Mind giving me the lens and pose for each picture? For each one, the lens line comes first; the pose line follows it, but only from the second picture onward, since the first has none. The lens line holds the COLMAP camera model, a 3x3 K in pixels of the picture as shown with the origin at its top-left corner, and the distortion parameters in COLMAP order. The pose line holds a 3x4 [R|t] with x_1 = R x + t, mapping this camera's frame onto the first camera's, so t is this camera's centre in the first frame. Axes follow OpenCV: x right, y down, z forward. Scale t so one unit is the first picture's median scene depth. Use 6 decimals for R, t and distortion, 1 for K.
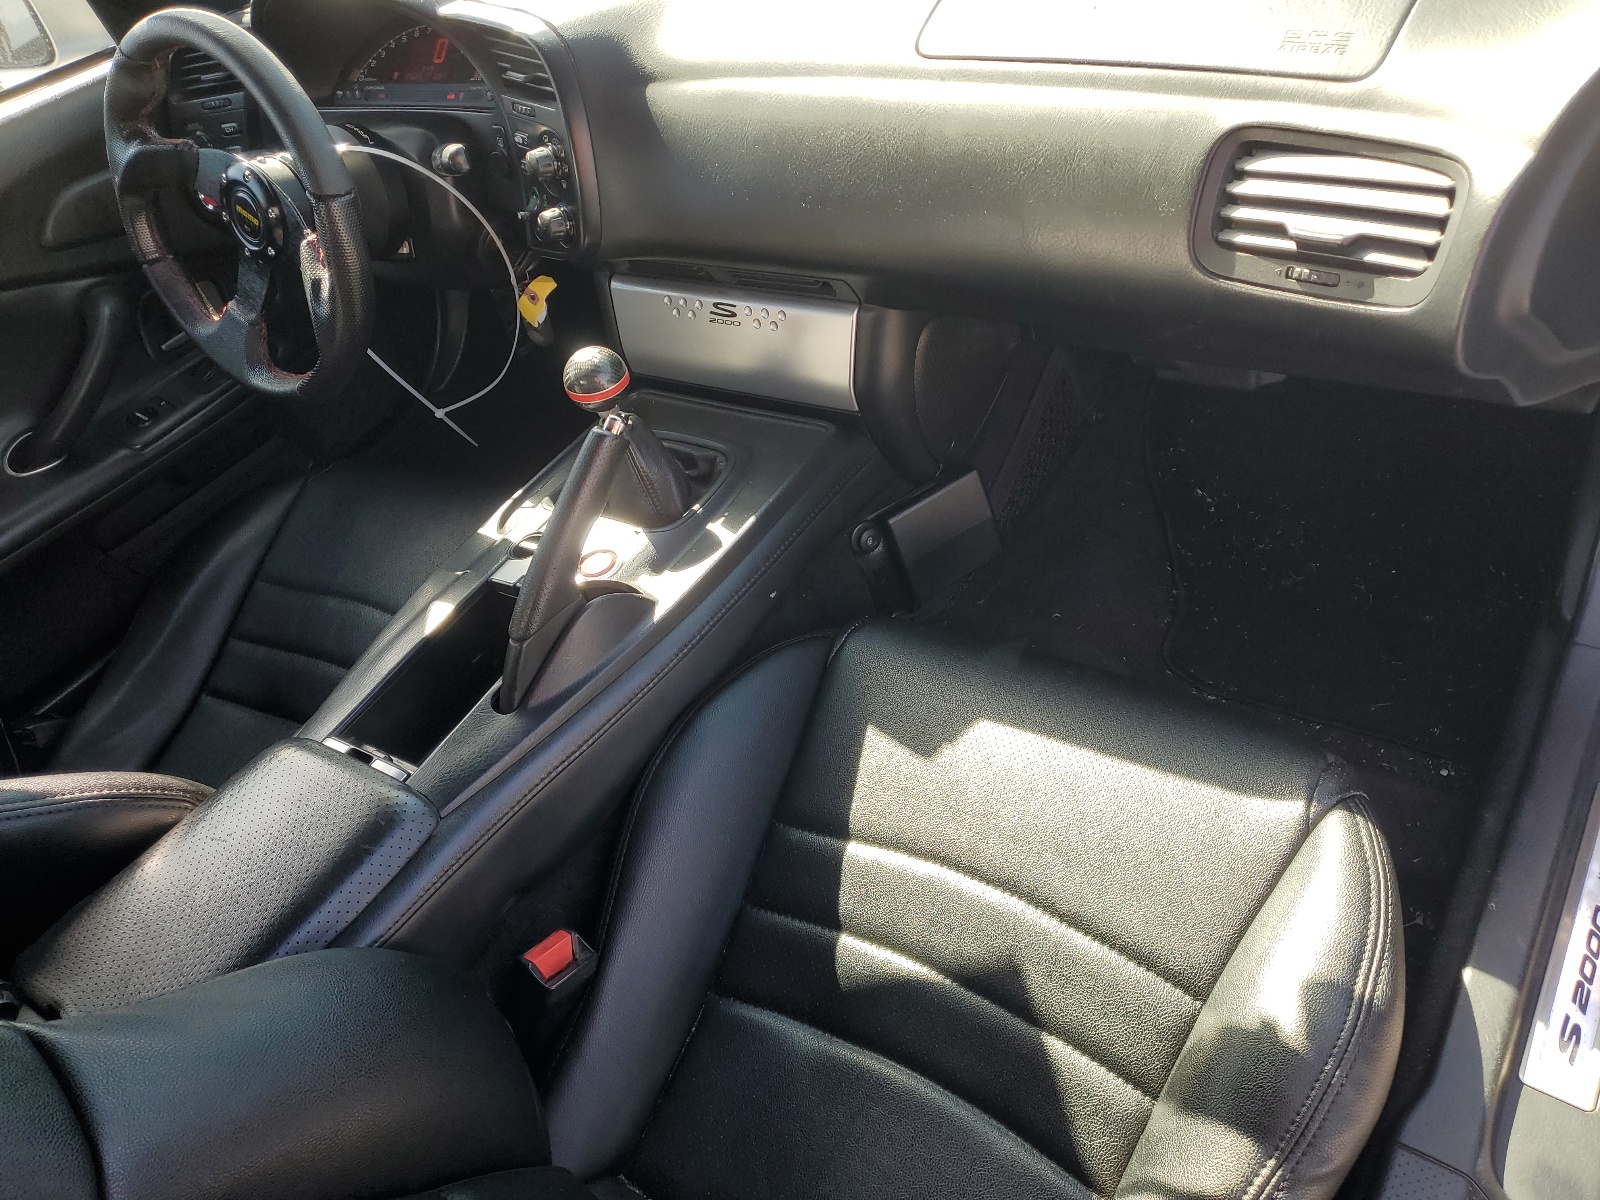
lens RADIAL K [[1217.5, 0, 800.0], [0, 1217.5, 600.0], [0, 0, 1]] dist [0.039140, -0.006732]
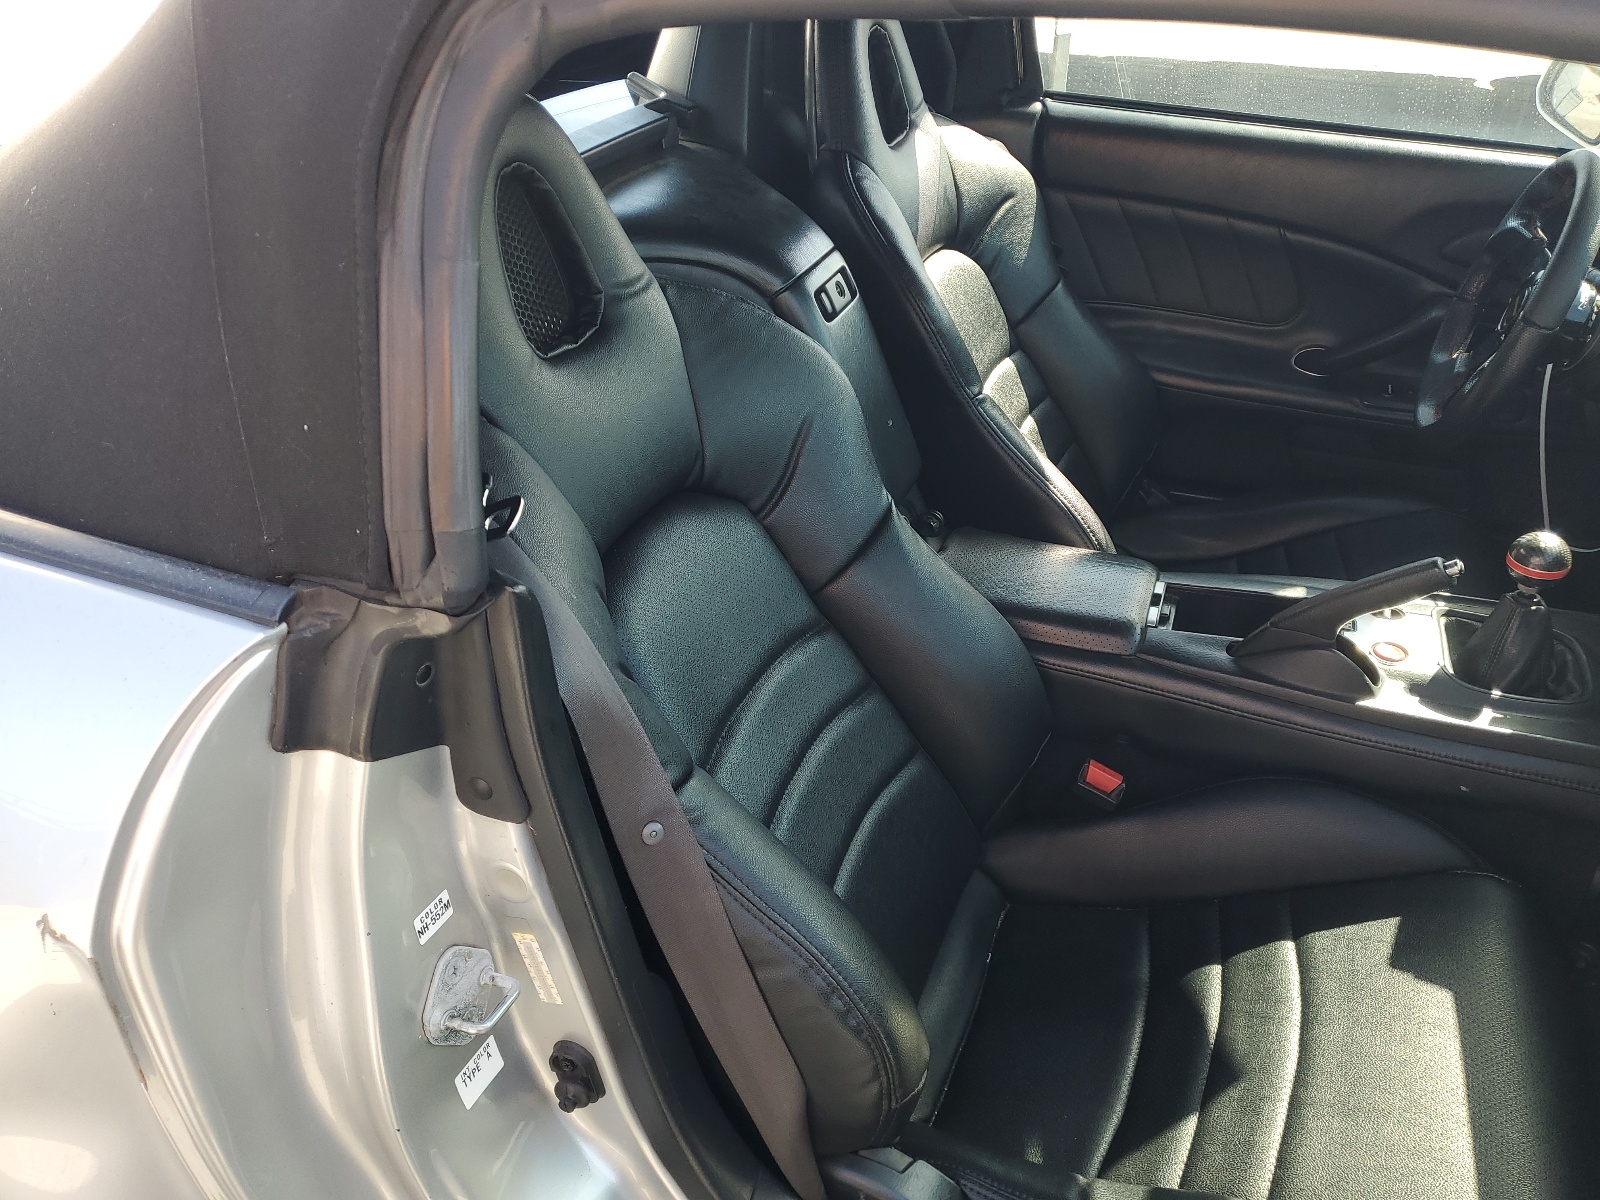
lens RADIAL K [[1217.5, 0, 800.0], [0, 1217.5, 600.0], [0, 0, 1]] dist [0.039140, -0.006732]
pose [[0.215254, 0.682909, -0.698069, 0.541470], [-0.662146, 0.627479, 0.409674, -0.180380], [0.717794, 0.374040, 0.587253, -0.166300]]
